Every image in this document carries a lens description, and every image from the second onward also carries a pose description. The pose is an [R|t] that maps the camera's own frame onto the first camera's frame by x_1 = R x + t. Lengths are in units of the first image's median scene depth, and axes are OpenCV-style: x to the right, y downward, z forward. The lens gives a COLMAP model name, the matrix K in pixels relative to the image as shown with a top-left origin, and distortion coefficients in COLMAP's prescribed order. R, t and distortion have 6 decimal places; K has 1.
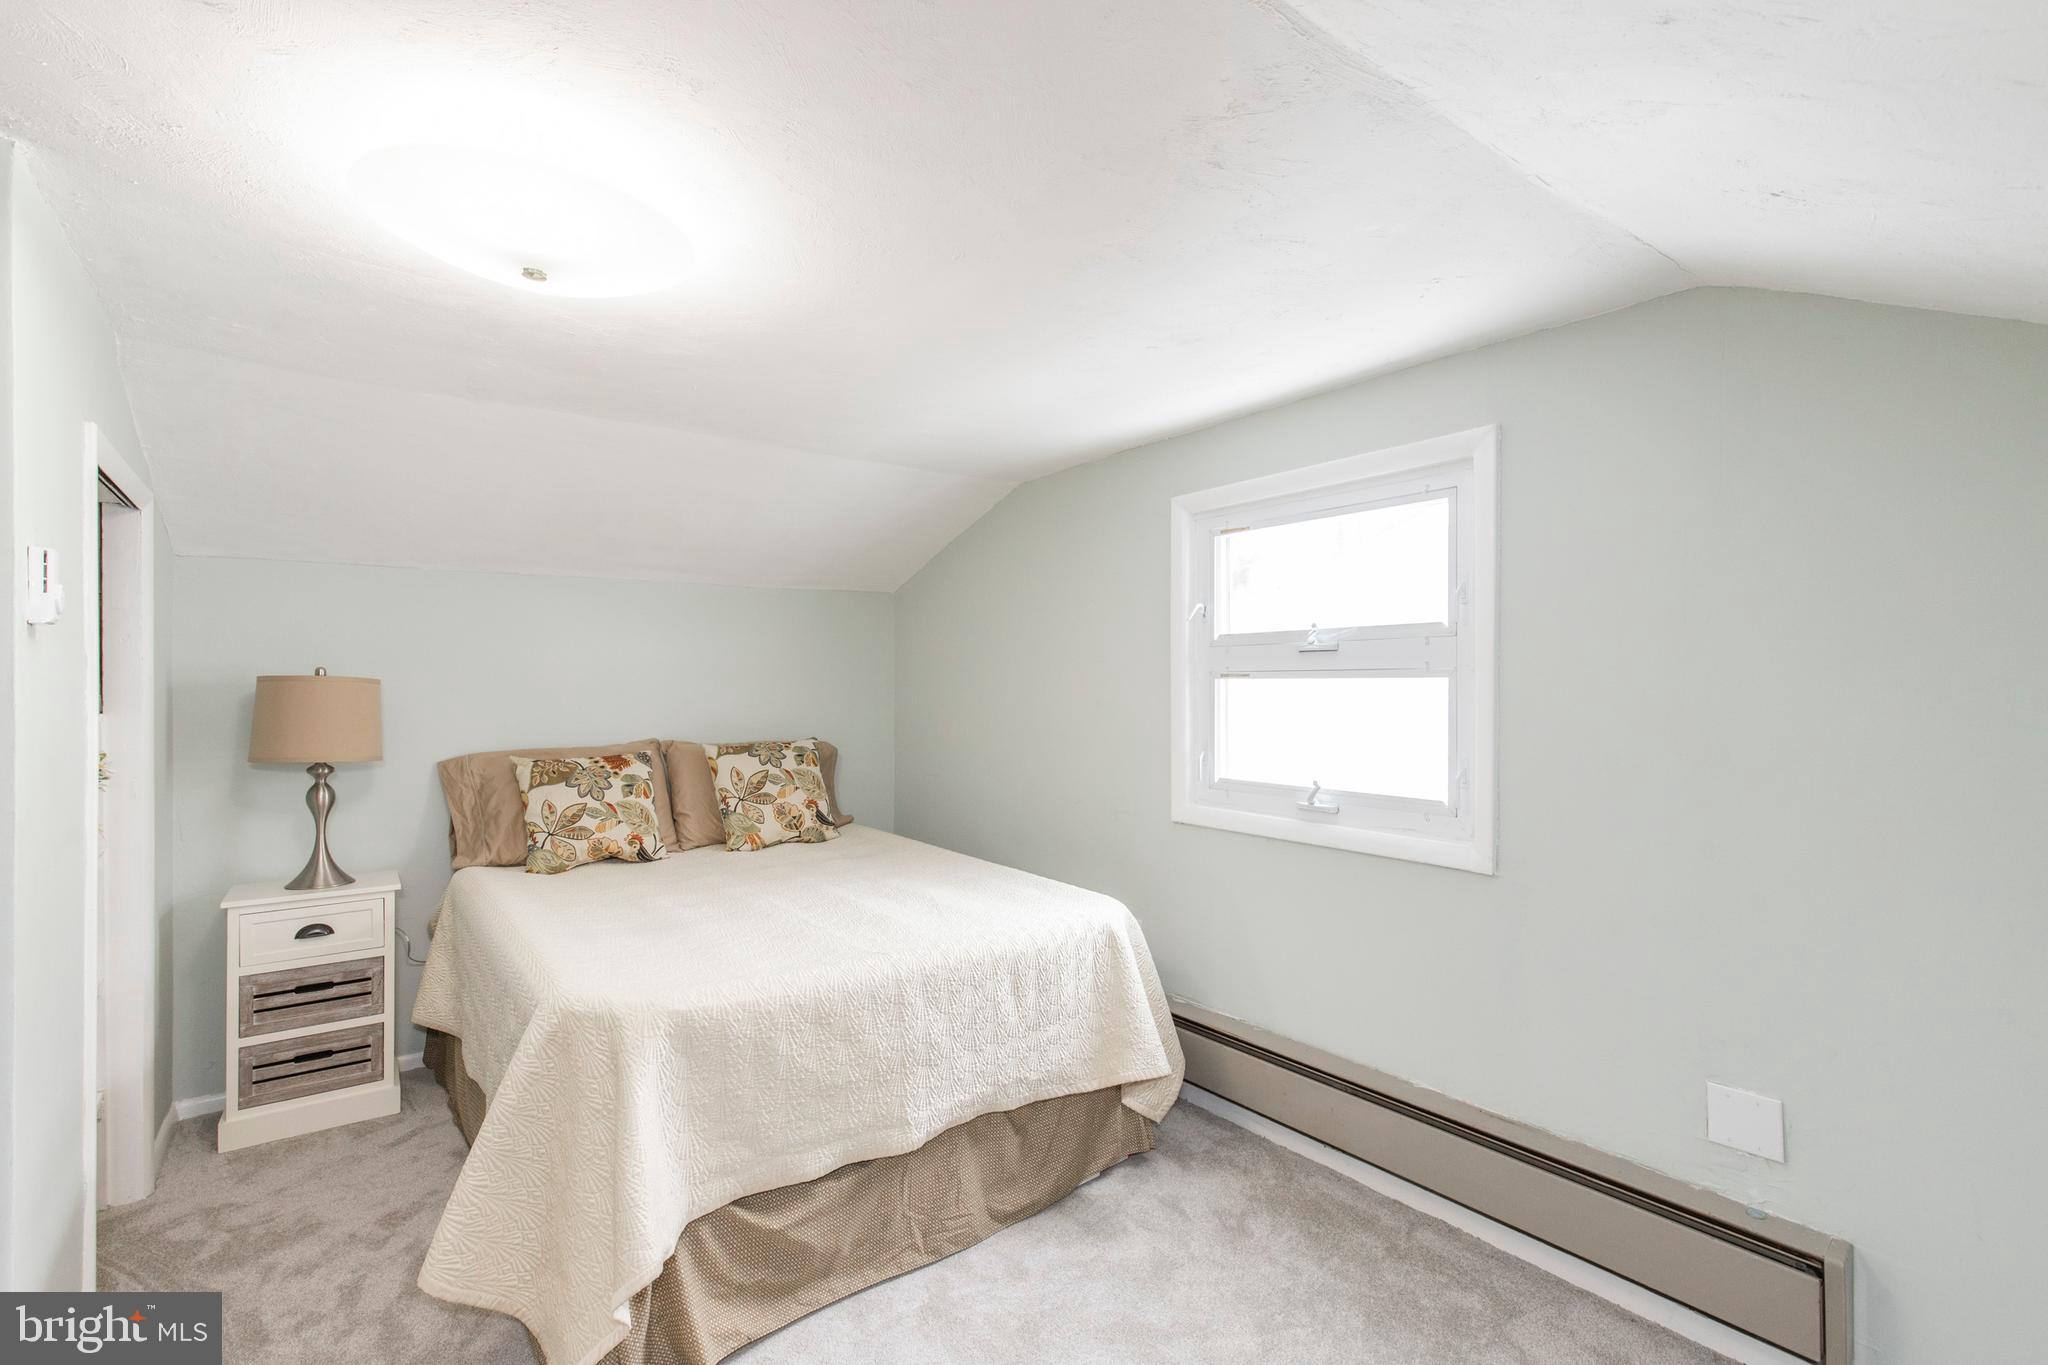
lens RADIAL K [[929.3, 0, 1037.6], [0, 929.3, 677.5], [0, 0, 1]] dist [0.009150, -0.003294]
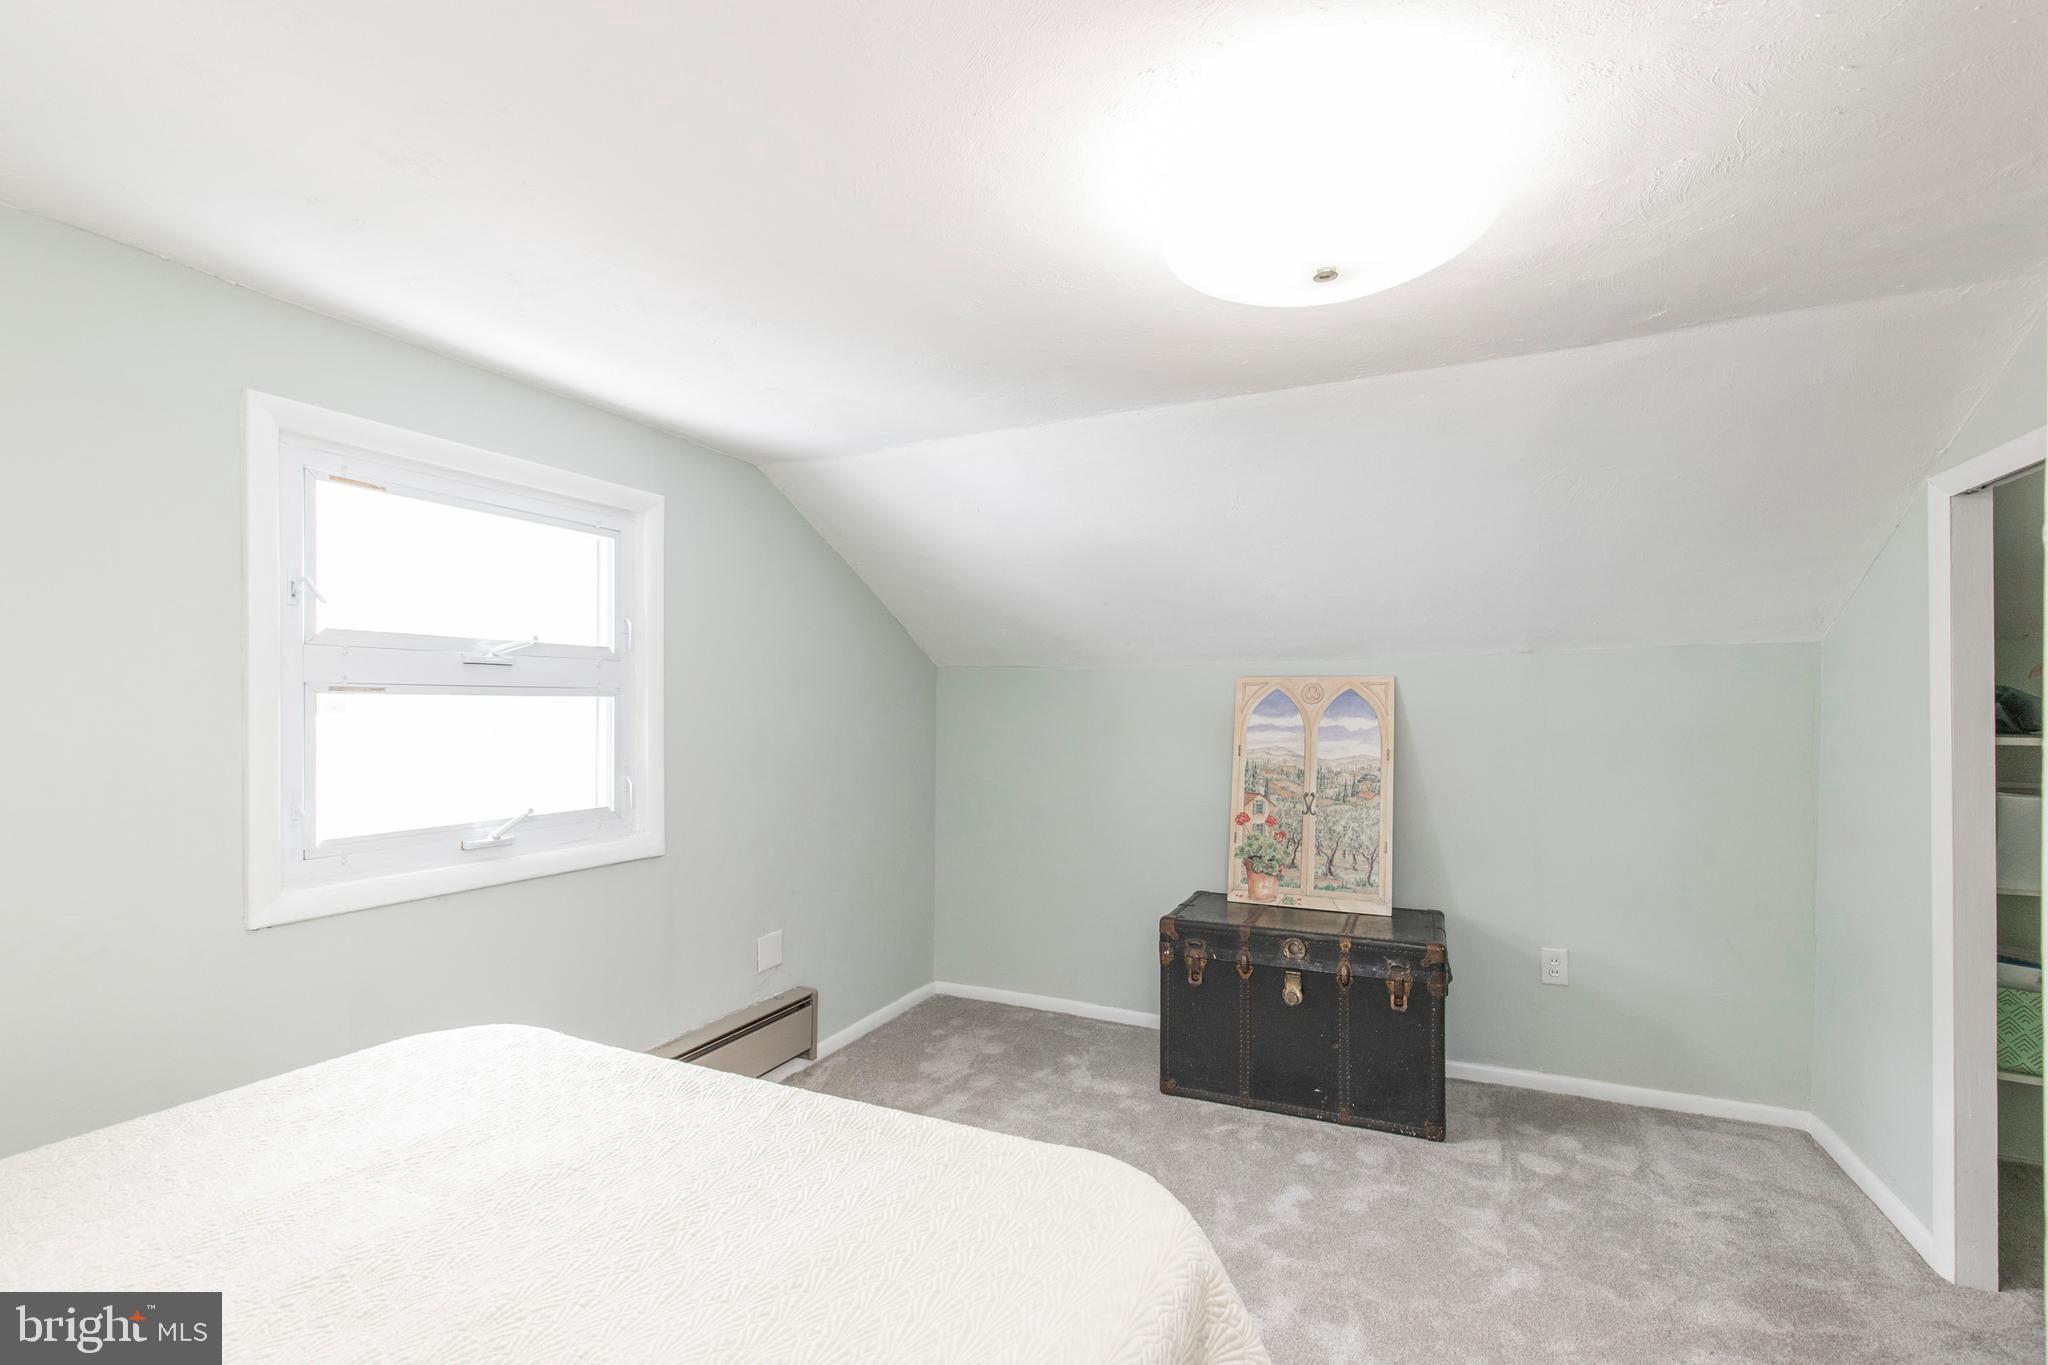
lens RADIAL K [[929.3, 0, 1027.9], [0, 929.3, 700.5], [0, 0, 1]] dist [0.009150, -0.003294]
pose [[-0.459331, 0.005437, 0.888249, -0.507512], [-0.005352, 0.999946, -0.008889, 0.007855], [-0.888249, -0.008837, -0.459277, 0.679969]]
